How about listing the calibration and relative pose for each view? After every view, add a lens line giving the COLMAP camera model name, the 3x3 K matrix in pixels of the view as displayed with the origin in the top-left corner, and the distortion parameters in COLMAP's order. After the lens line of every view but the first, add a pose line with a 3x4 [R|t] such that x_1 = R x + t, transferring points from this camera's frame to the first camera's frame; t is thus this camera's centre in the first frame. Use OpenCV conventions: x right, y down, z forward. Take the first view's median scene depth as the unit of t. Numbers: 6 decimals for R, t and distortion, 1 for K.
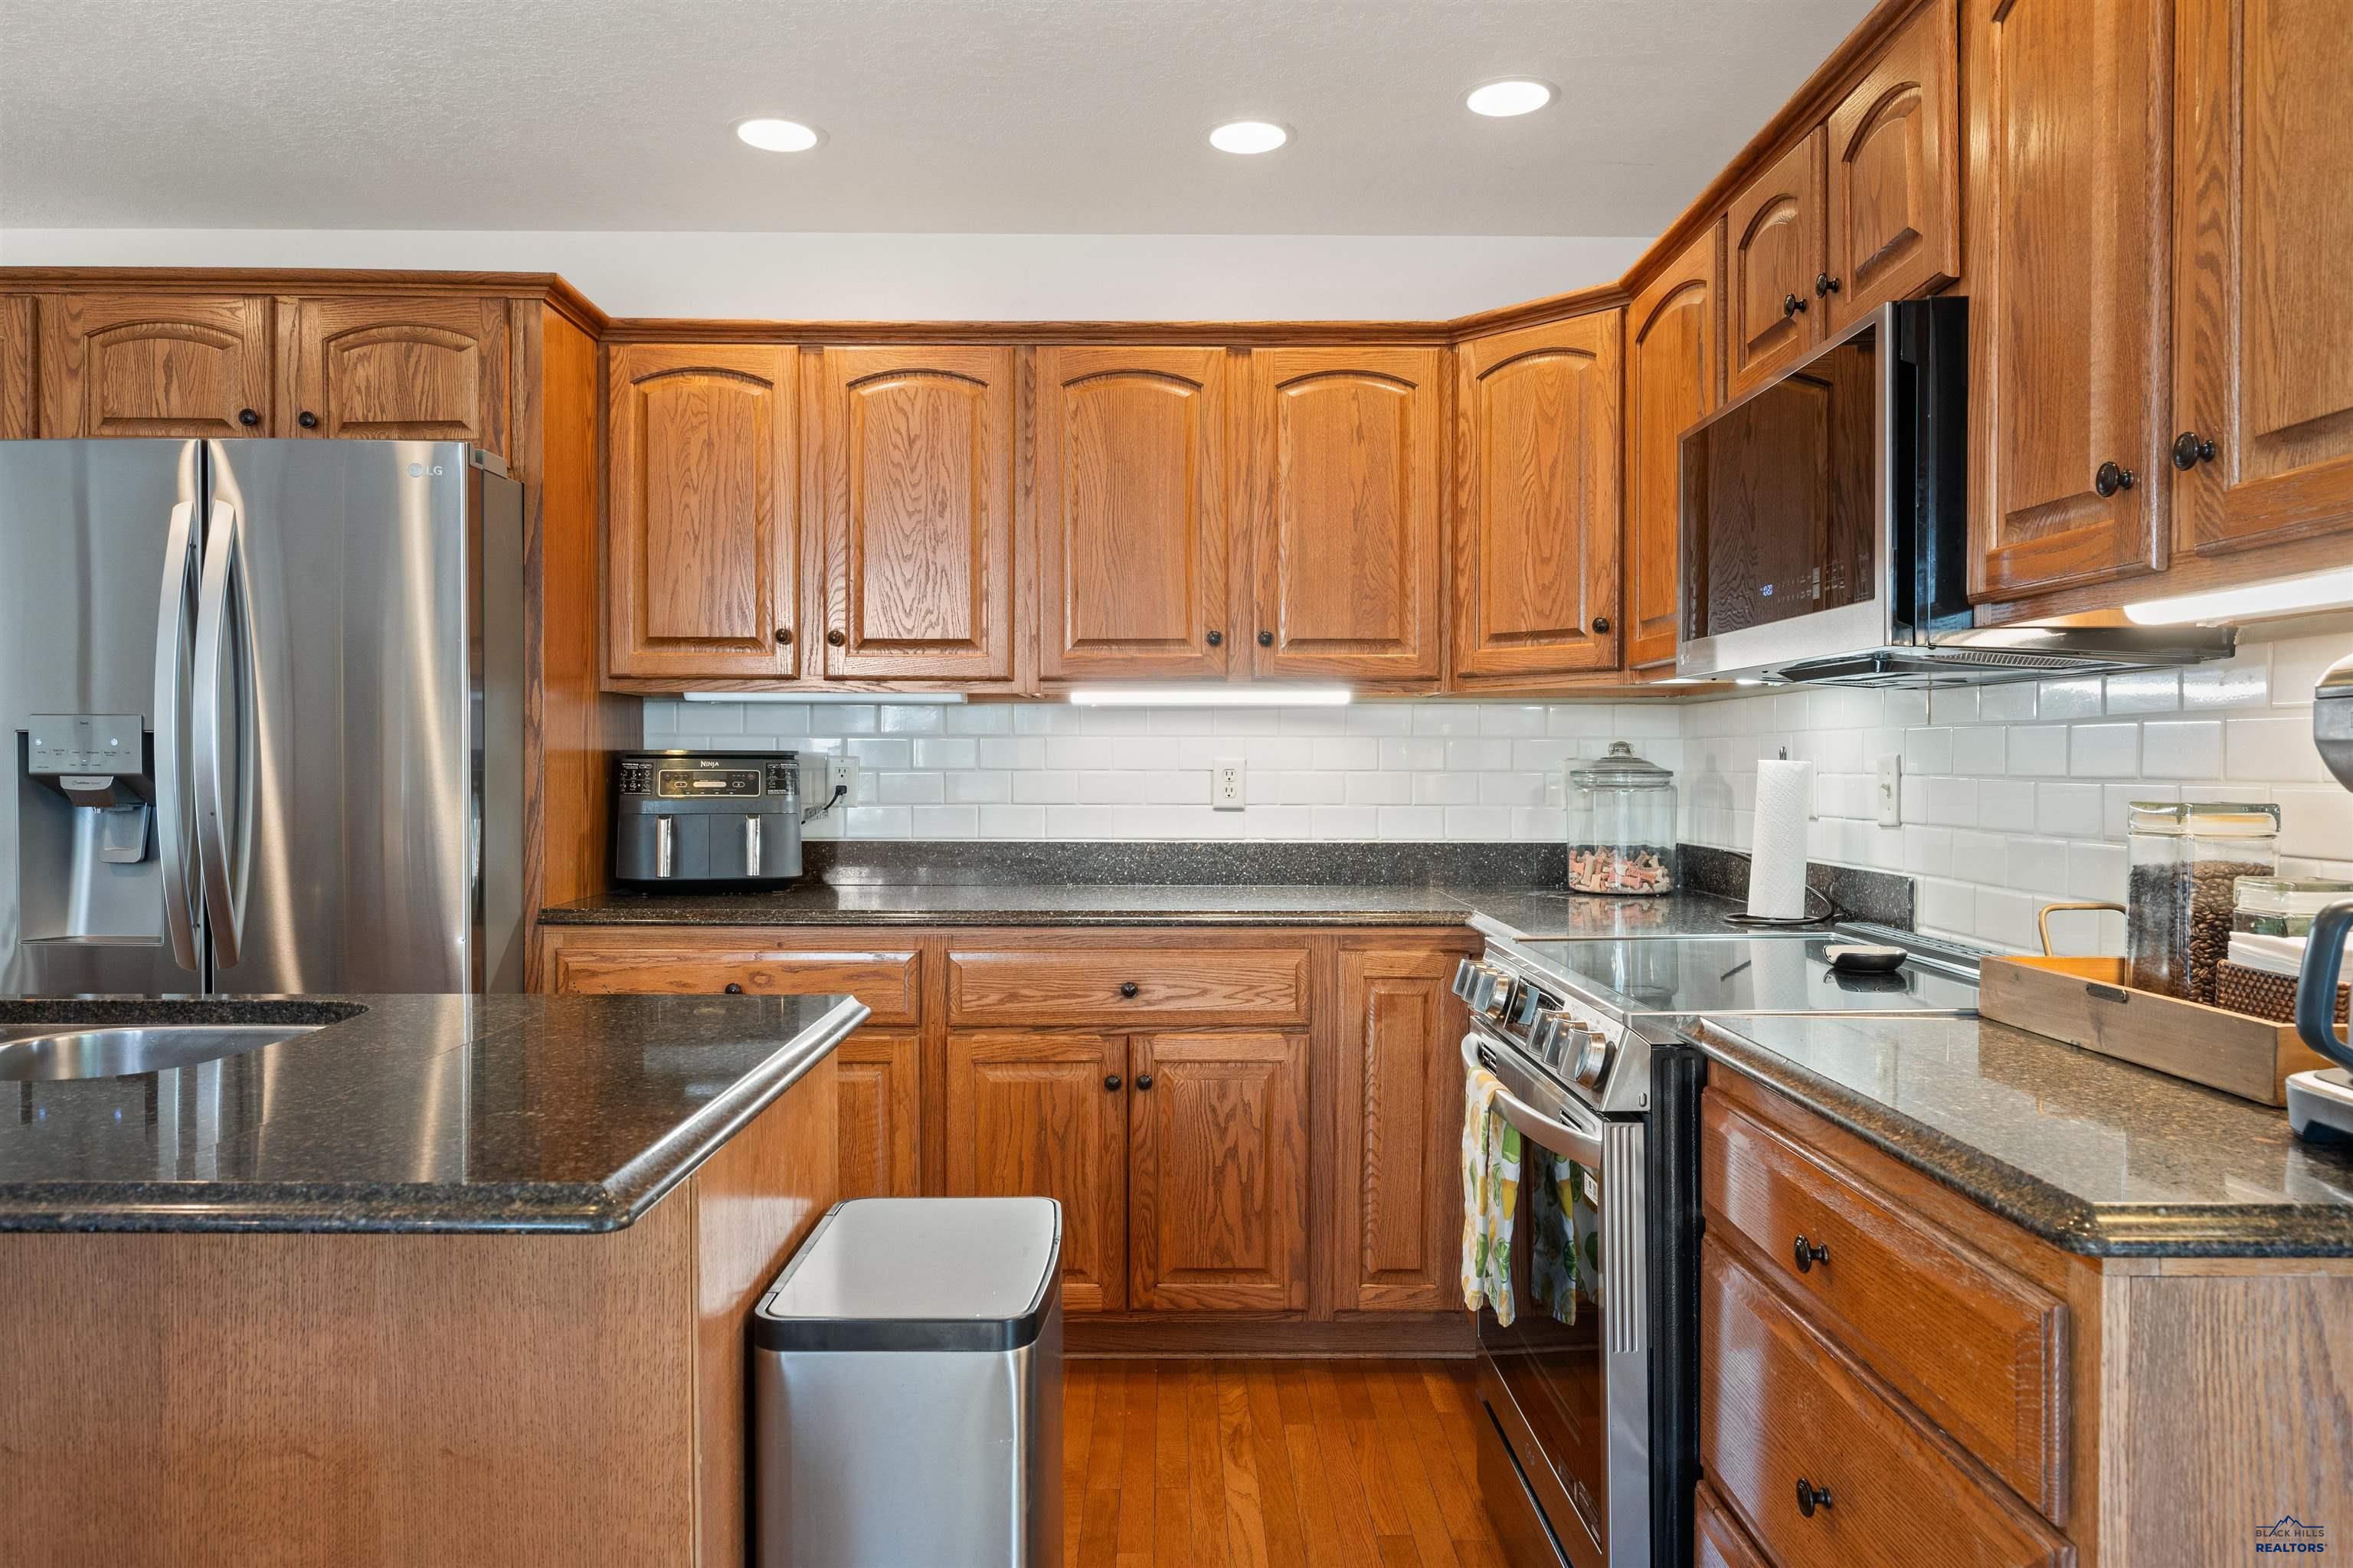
lens RADIAL K [[1585.6, 0, 1185.6], [0, 1585.6, 778.0], [0, 0, 1]] dist [-0.001446, -0.004351]
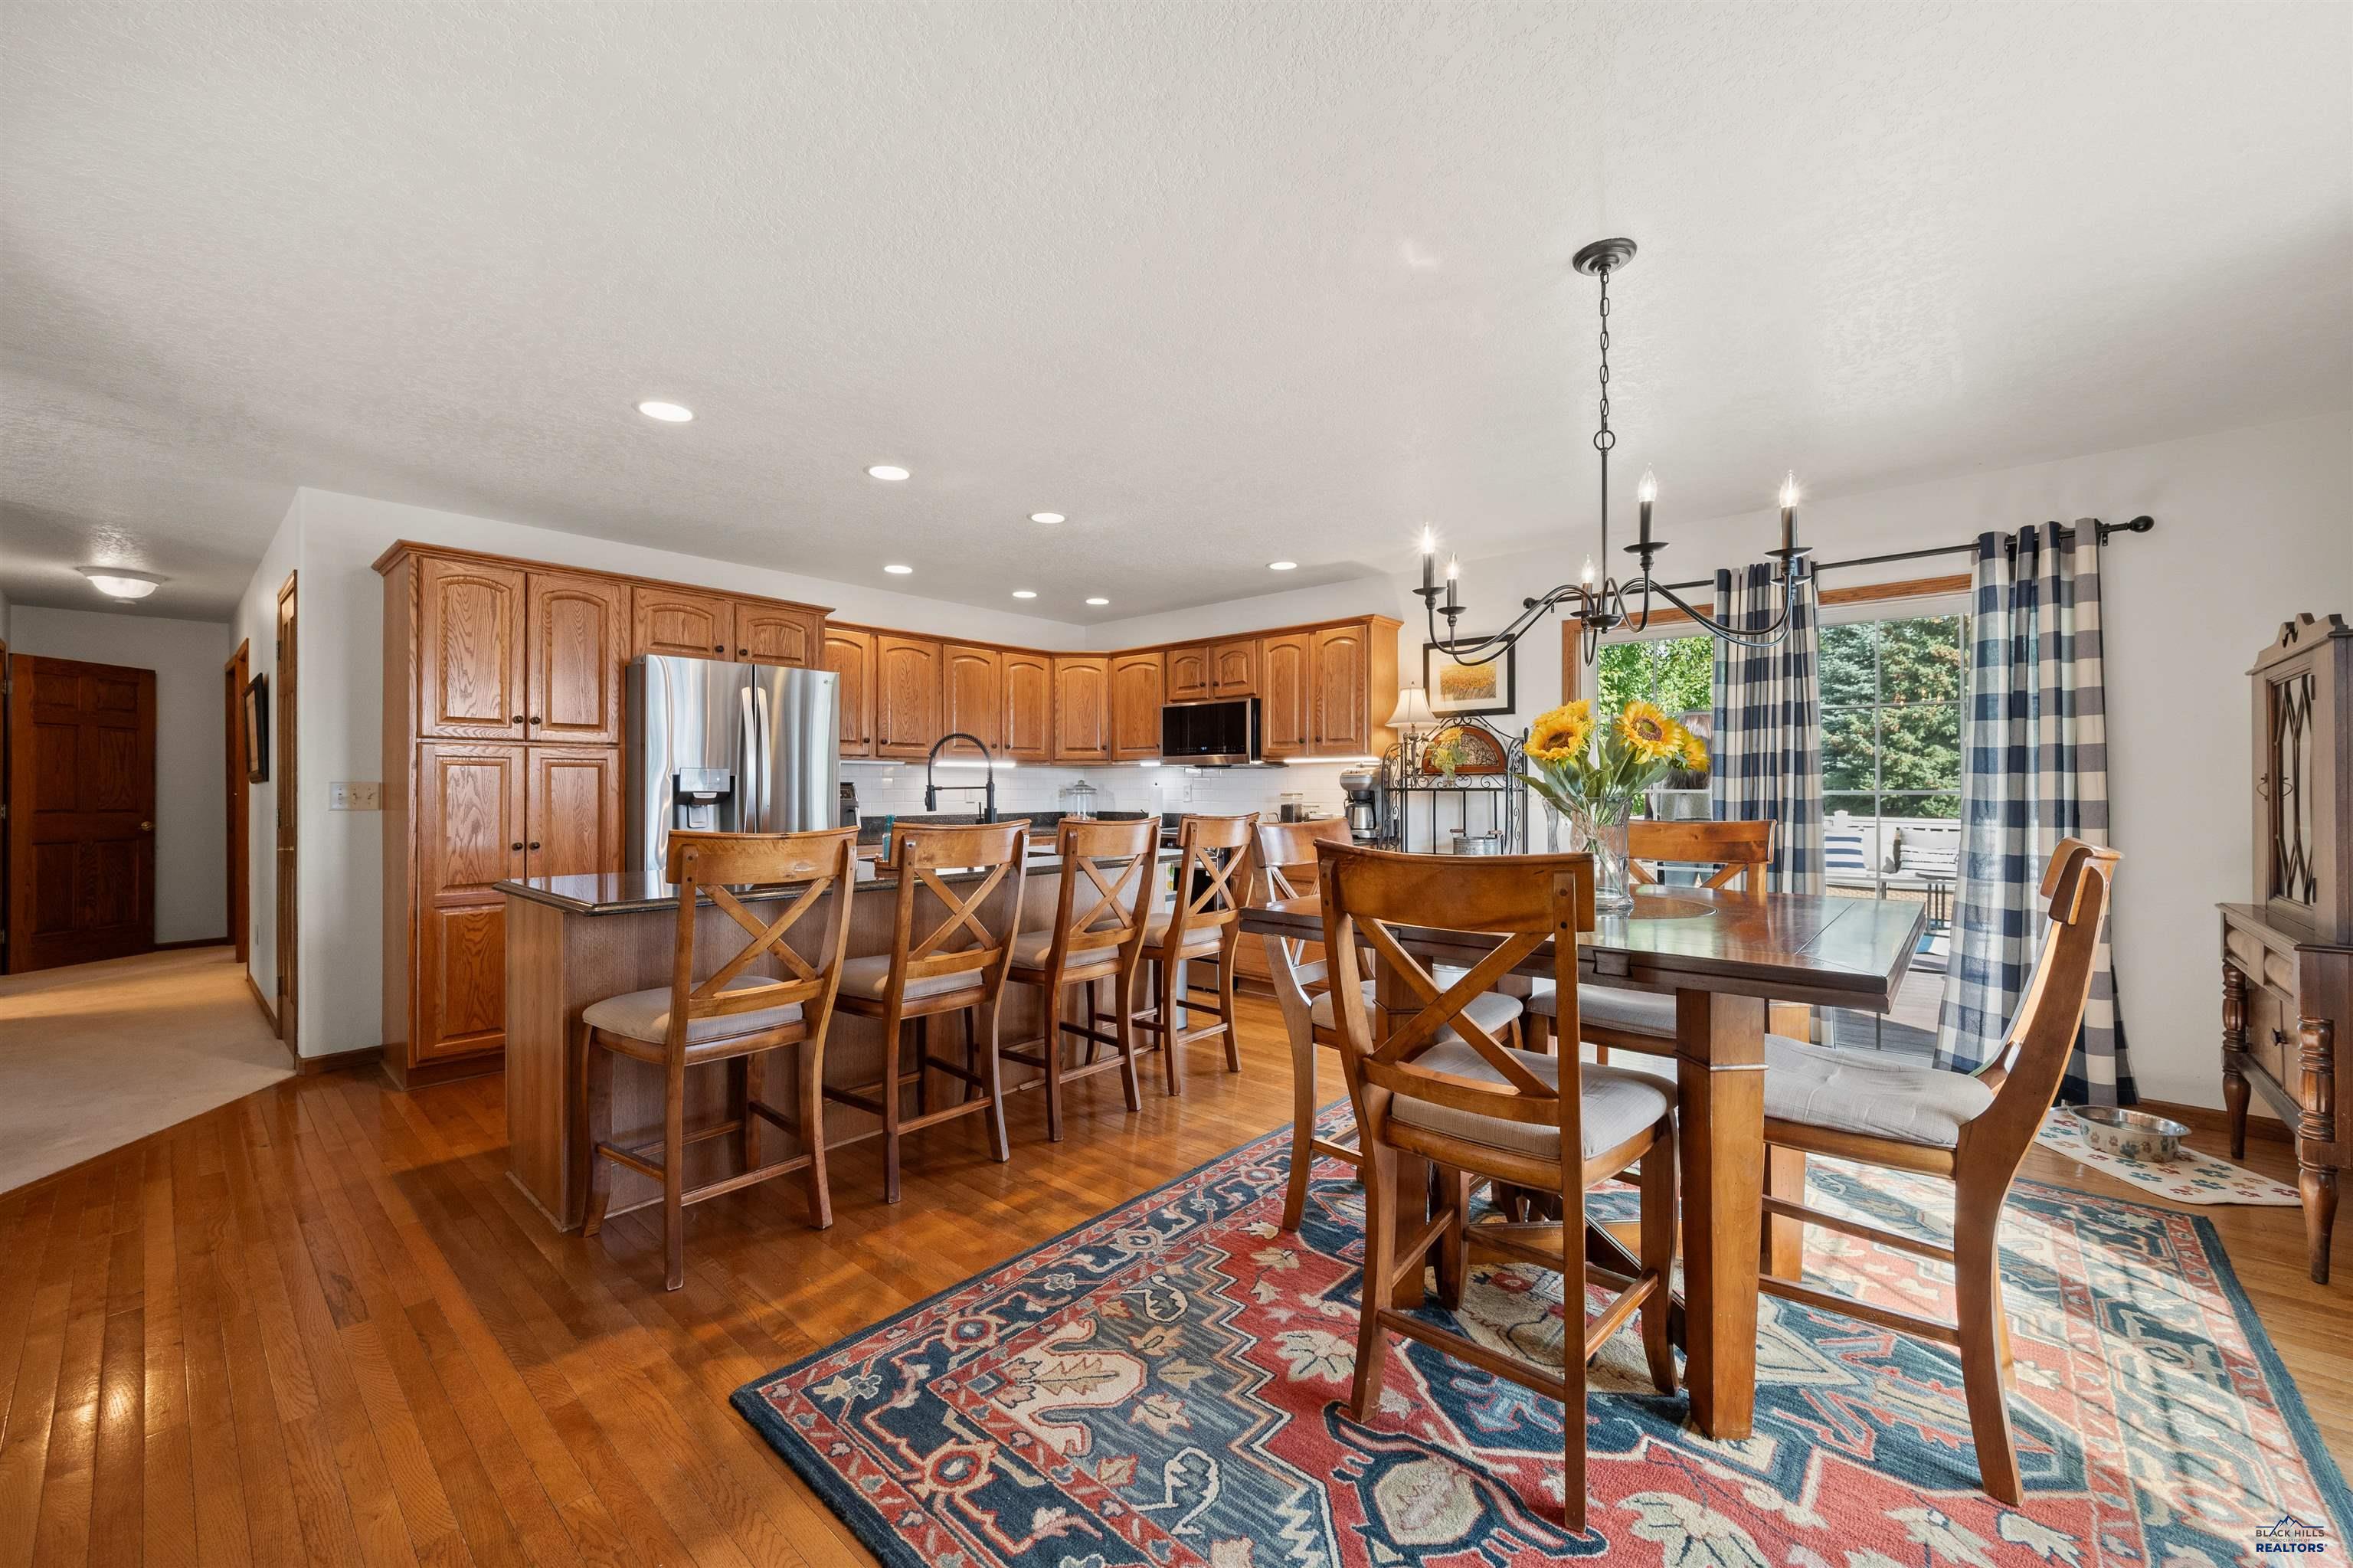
lens RADIAL K [[919.7, 0, 1168.6], [0, 919.7, 784.7], [0, 0, 1]] dist [0.005258, 0.001259]
pose [[0.666661, -0.002351, 0.745357, -1.181361], [0.016348, 0.999801, -0.011468, 0.014395], [-0.745182, 0.019830, 0.666567, -0.477934]]
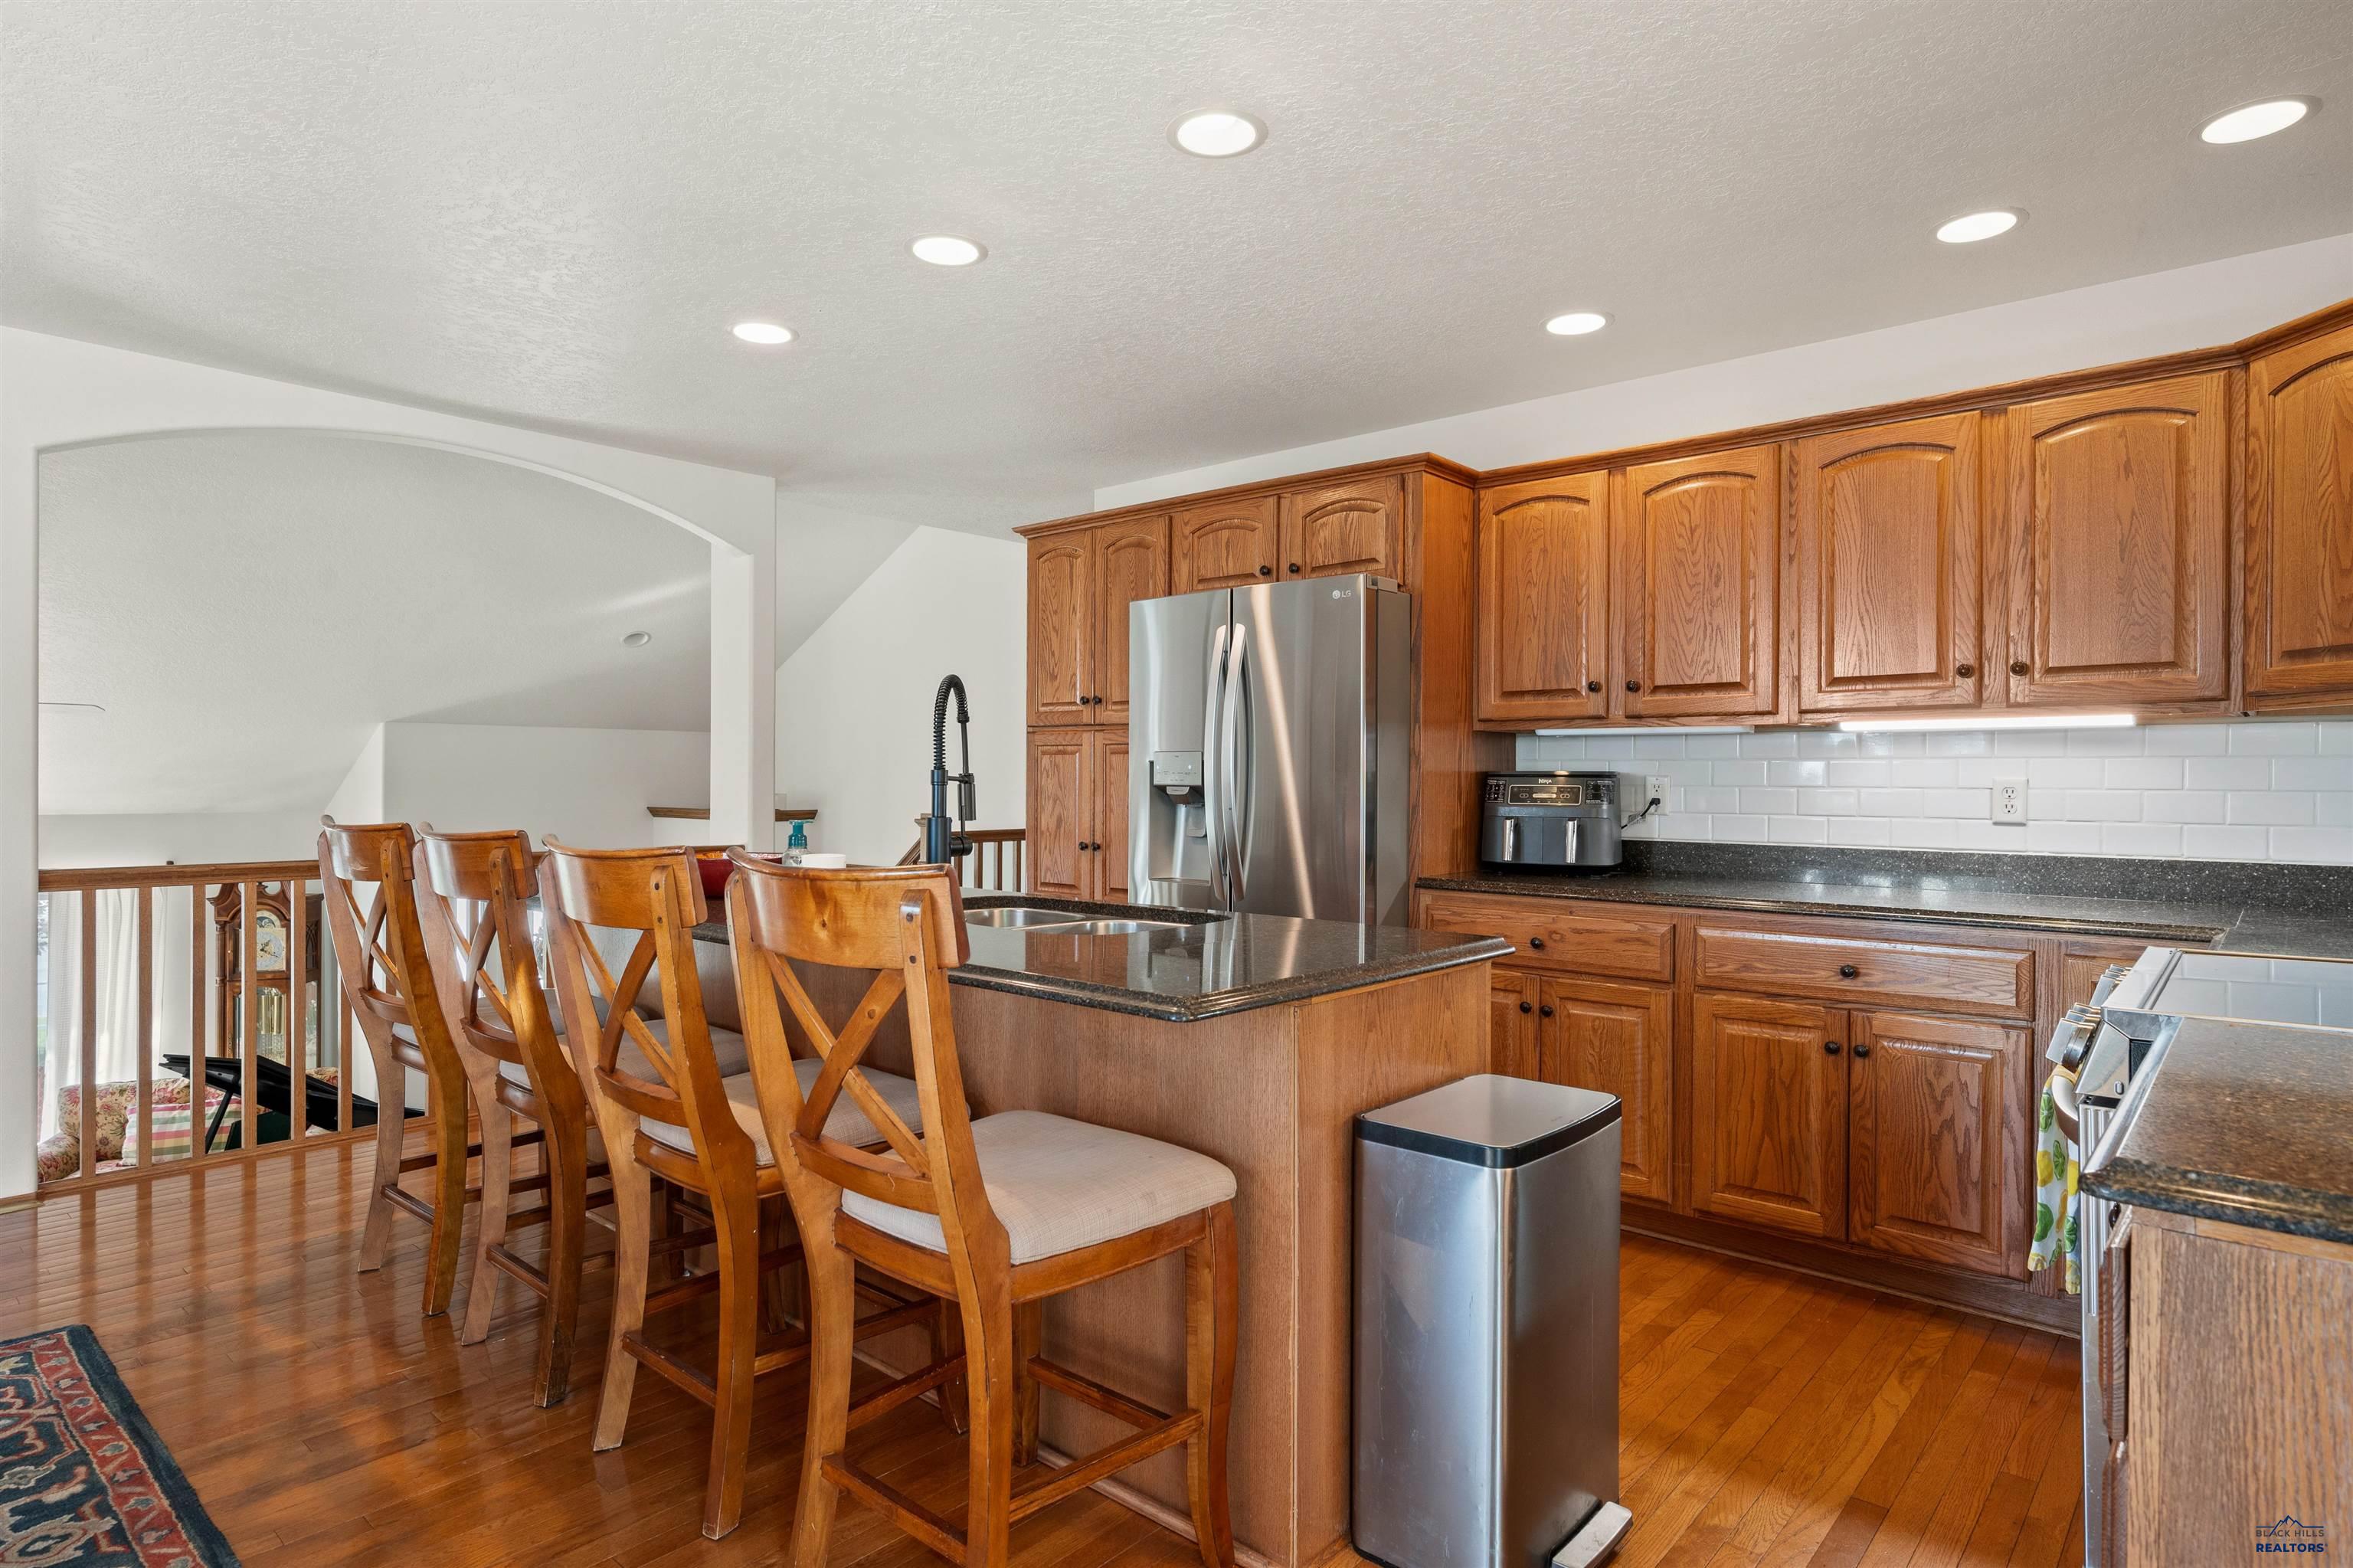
lens RADIAL K [[1264.2, 0, 1170.1], [0, 1264.2, 773.5], [0, 0, 1]] dist [0.000023, 0.001166]
pose [[0.747457, -0.000783, -0.664310, 0.207893], [-0.010228, 0.999867, -0.012687, 0.002277], [0.664232, 0.016278, 0.747350, -0.048694]]
